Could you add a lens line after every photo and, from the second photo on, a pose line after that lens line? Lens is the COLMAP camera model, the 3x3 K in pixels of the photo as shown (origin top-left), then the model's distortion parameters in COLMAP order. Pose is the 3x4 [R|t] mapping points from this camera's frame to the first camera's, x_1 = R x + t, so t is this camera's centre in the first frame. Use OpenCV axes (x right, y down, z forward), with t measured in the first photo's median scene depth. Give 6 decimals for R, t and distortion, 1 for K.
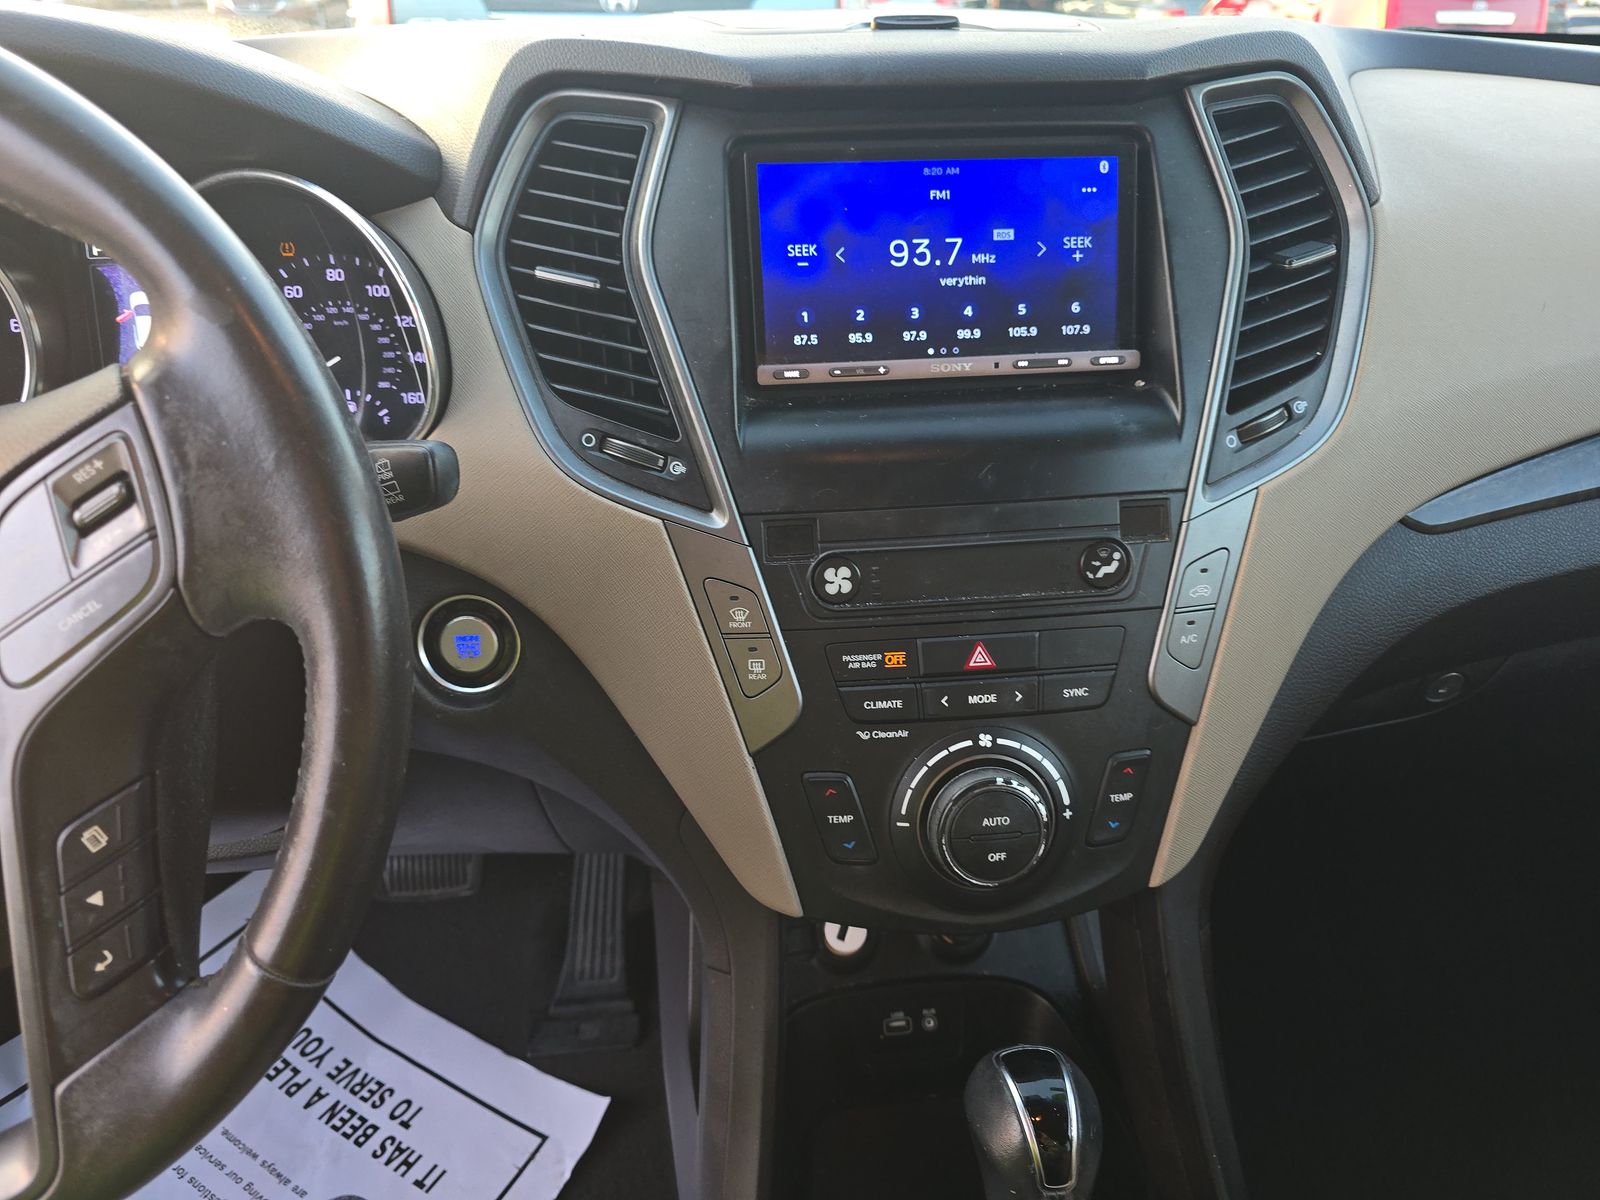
lens RADIAL K [[1063.3, 0, 781.3], [0, 1063.3, 596.1], [0, 0, 1]] dist [0.031647, -0.031743]
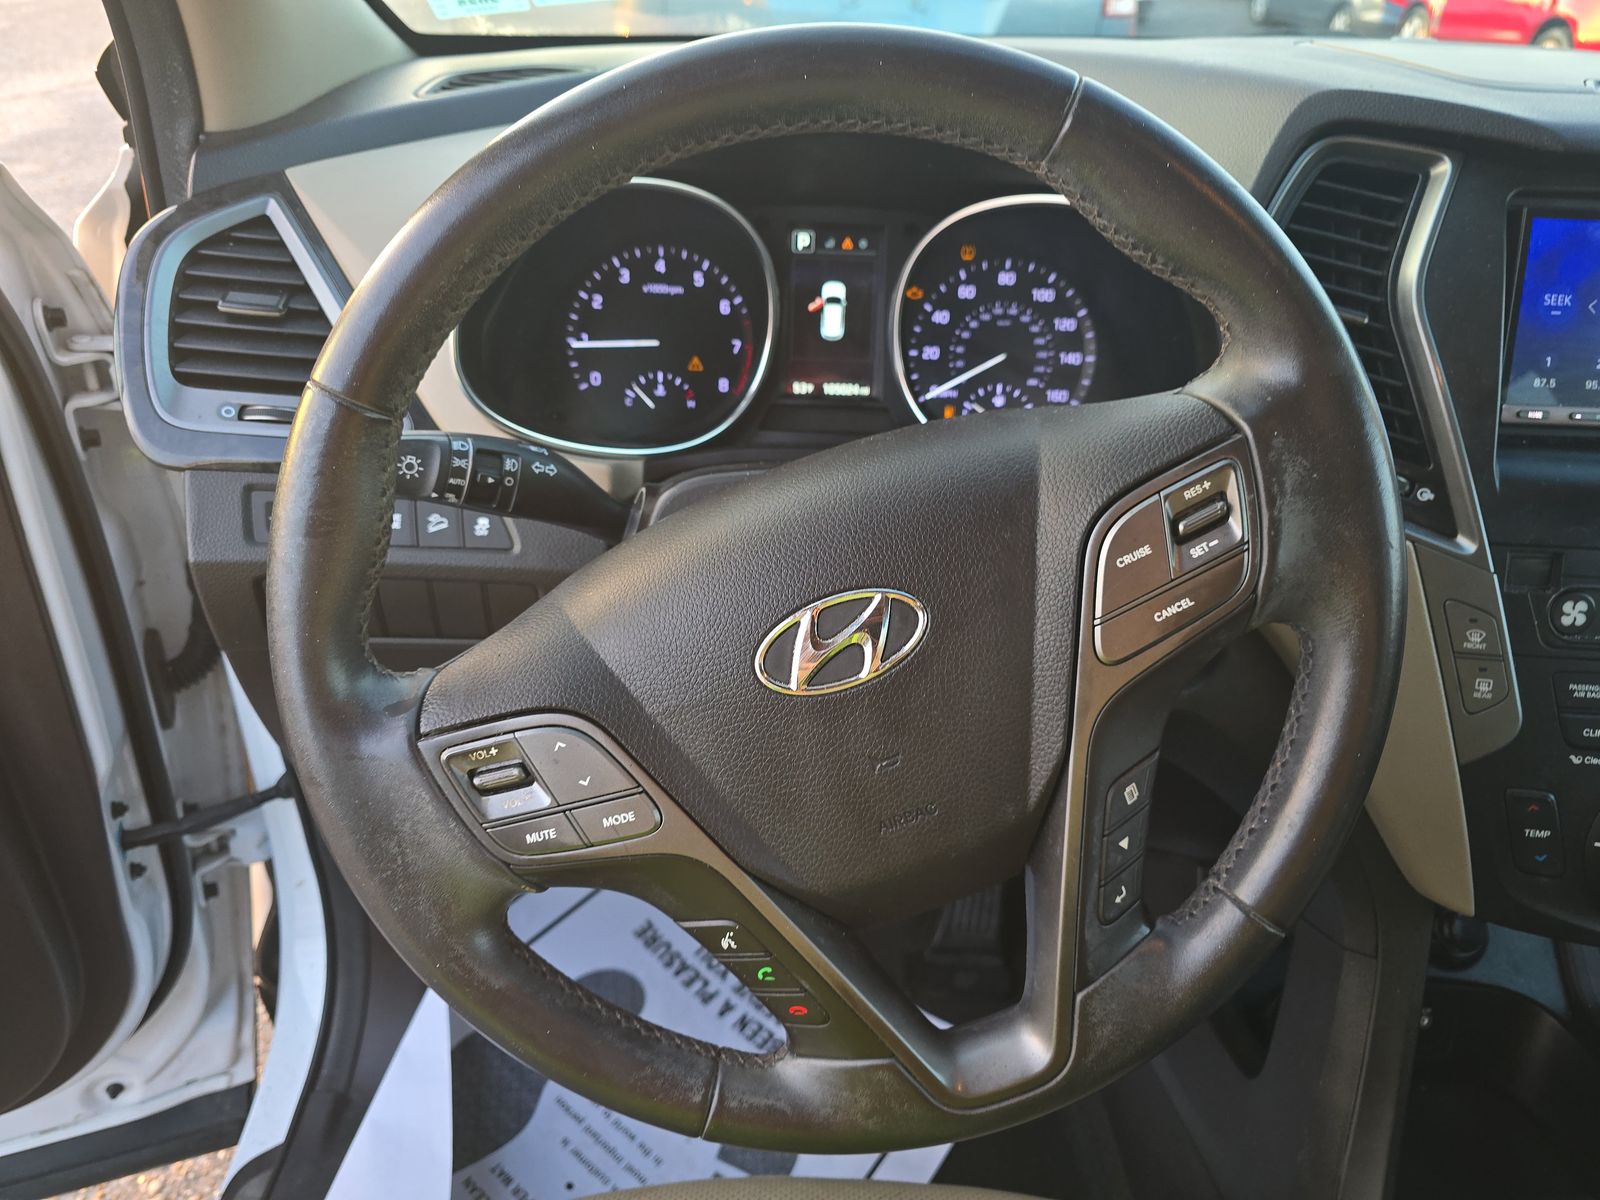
lens RADIAL K [[1066.3, 0, 800.0], [0, 1066.3, 600.0], [0, 0, 1]] dist [0.084583, -0.131058]
pose [[0.991277, 0.095144, -0.091203, -0.503751], [-0.091407, 0.994827, 0.044329, -0.004241], [0.094949, -0.035606, 0.994845, -0.121537]]
